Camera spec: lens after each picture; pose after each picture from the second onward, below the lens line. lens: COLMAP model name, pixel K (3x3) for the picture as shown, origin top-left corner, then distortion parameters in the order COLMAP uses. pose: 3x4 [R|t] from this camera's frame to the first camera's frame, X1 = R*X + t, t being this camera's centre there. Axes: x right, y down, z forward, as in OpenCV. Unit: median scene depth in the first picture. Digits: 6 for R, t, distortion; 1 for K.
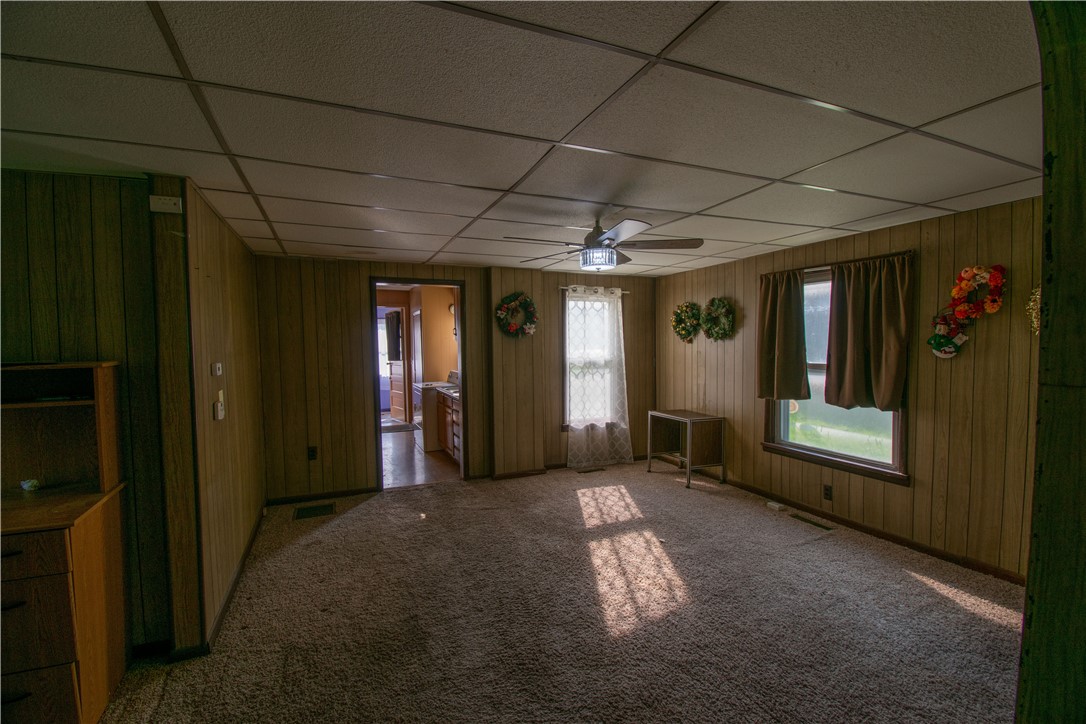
lens RADIAL K [[479.5, 0, 556.1], [0, 479.5, 364.4], [0, 0, 1]] dist [0.018672, -0.023474]
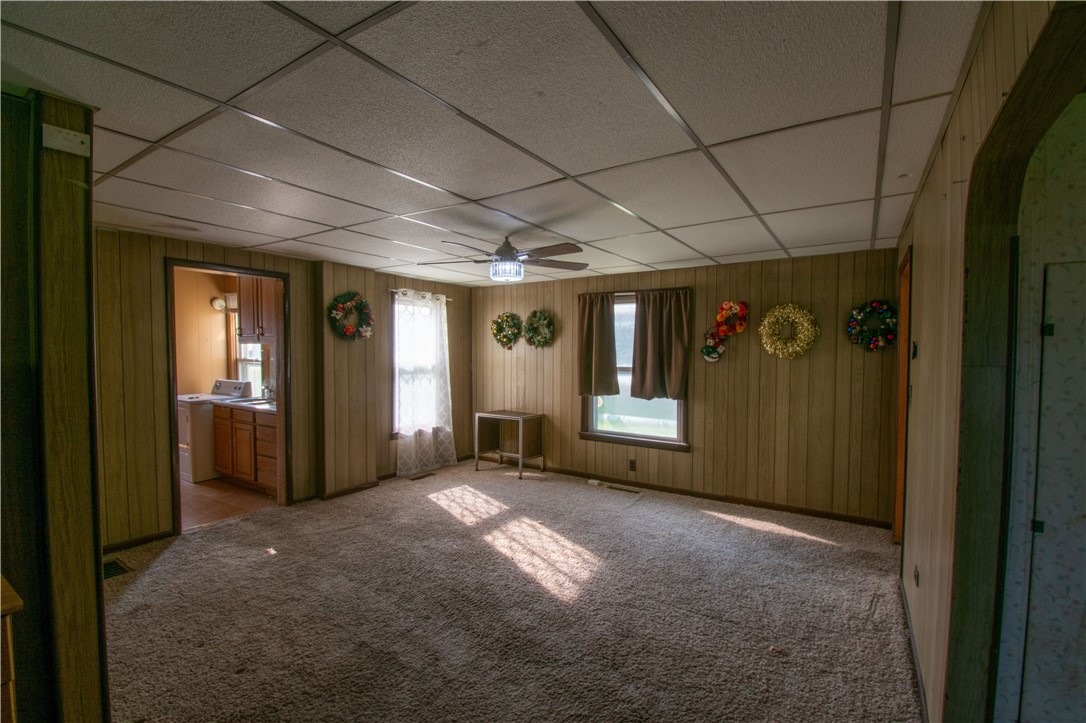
lens RADIAL K [[479.5, 0, 556.1], [0, 479.5, 363.9], [0, 0, 1]] dist [0.018672, -0.023474]
pose [[0.840322, -0.001861, 0.542084, -0.288458], [0.011040, 0.999845, -0.013682, 0.006229], [-0.541975, 0.017482, 0.840213, 0.015327]]
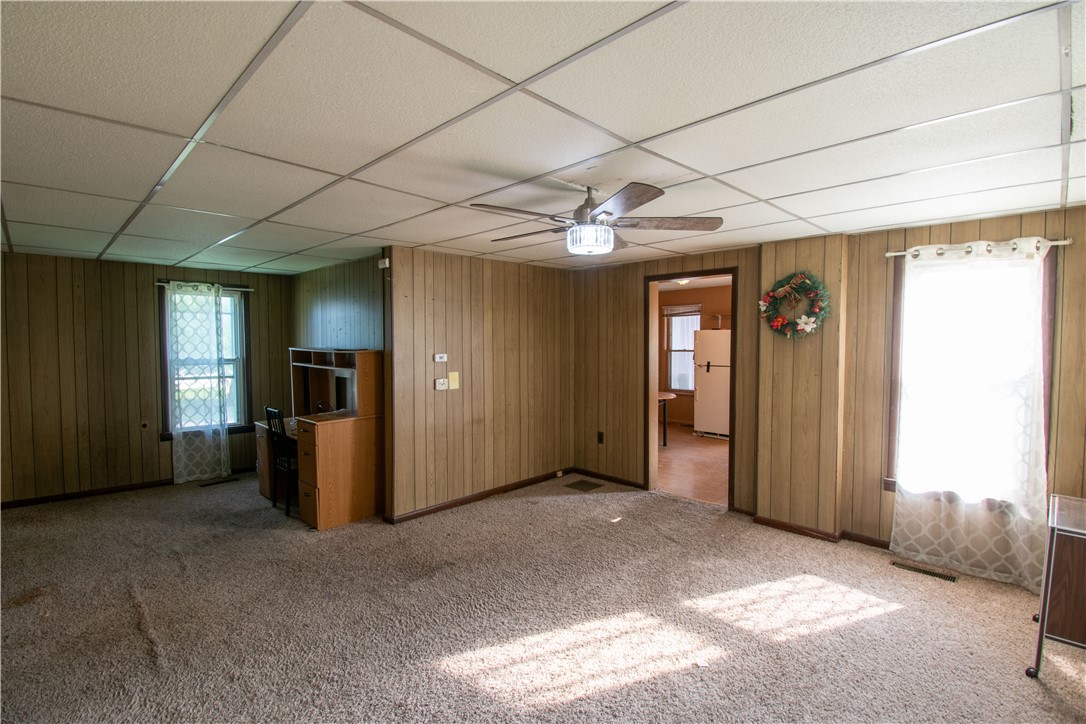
lens RADIAL K [[521.7, 0, 543.0], [0, 521.7, 362.0], [0, 0, 1]] dist [0.000124, -0.000252]
pose [[0.338204, 0.048497, -0.939822, 0.605155], [-0.048663, 0.998236, 0.033999, -0.030172], [0.939814, 0.034236, 0.339968, 0.445623]]
